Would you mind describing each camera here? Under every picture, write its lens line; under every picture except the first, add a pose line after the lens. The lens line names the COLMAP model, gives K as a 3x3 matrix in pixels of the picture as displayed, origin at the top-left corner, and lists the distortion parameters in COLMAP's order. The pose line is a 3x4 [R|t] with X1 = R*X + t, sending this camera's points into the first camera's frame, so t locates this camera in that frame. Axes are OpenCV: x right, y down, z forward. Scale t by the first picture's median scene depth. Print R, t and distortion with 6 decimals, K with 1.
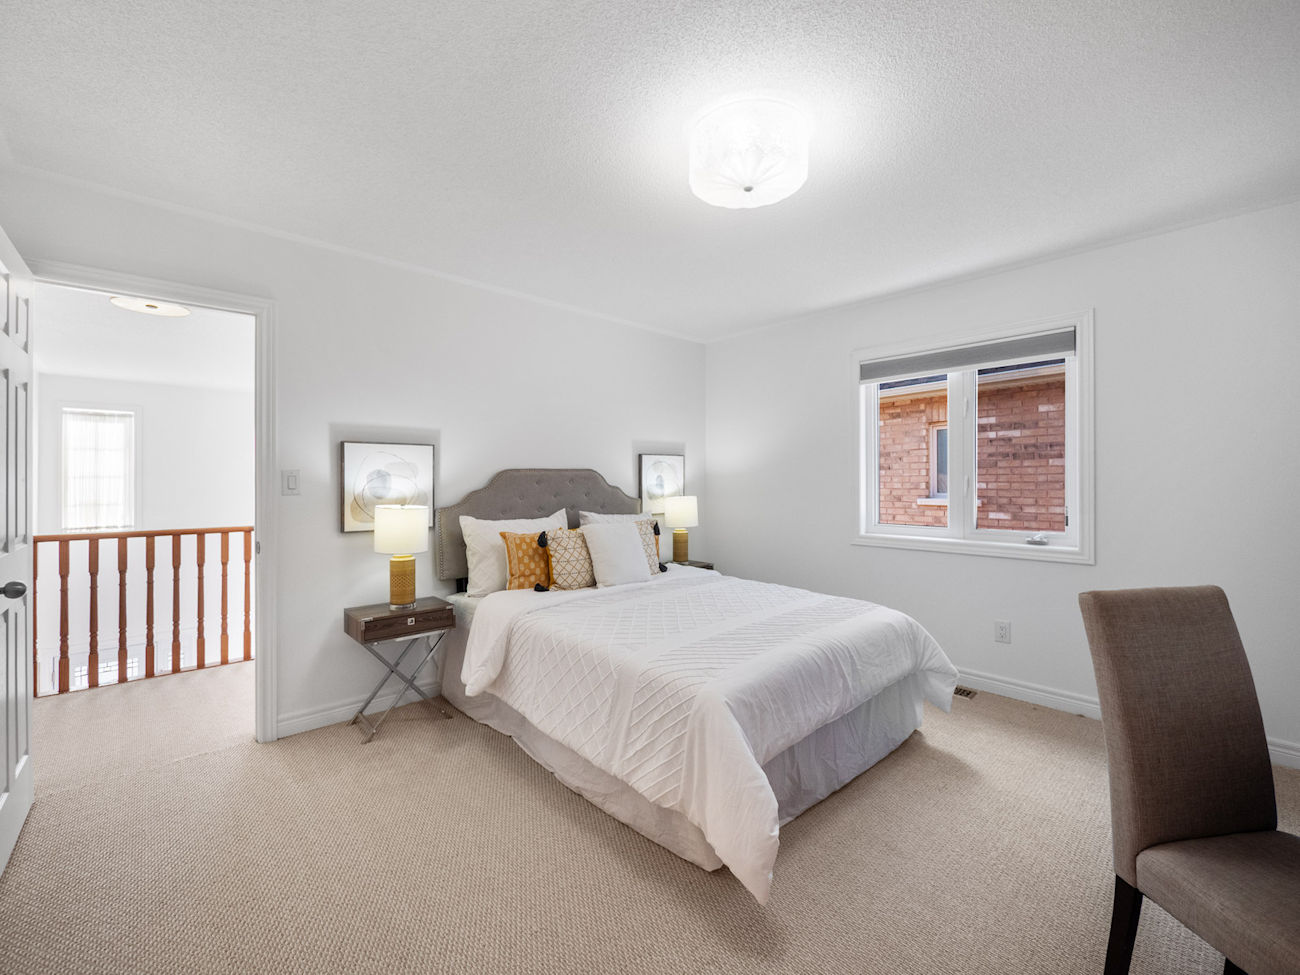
lens RADIAL K [[552.2, 0, 649.8], [0, 552.2, 482.1], [0, 0, 1]] dist [-0.008409, -0.000383]
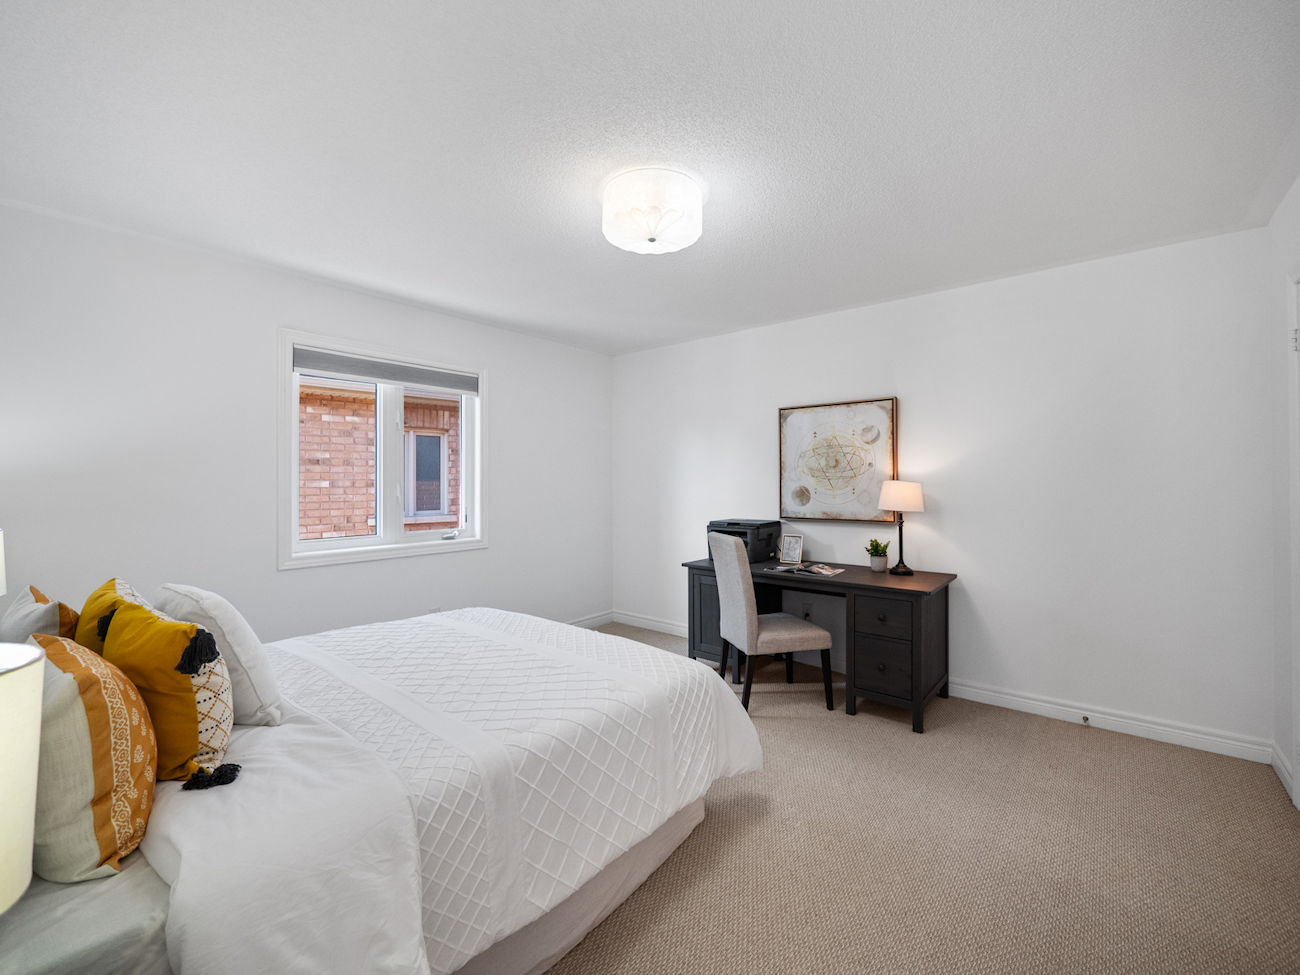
lens RADIAL K [[552.2, 0, 649.8], [0, 552.2, 482.1], [0, 0, 1]] dist [-0.008409, -0.000383]
pose [[-0.127554, -0.002449, 0.991829, -0.511625], [-0.003013, 0.999993, 0.002082, -0.017965], [-0.991827, -0.002722, -0.127560, 0.603793]]
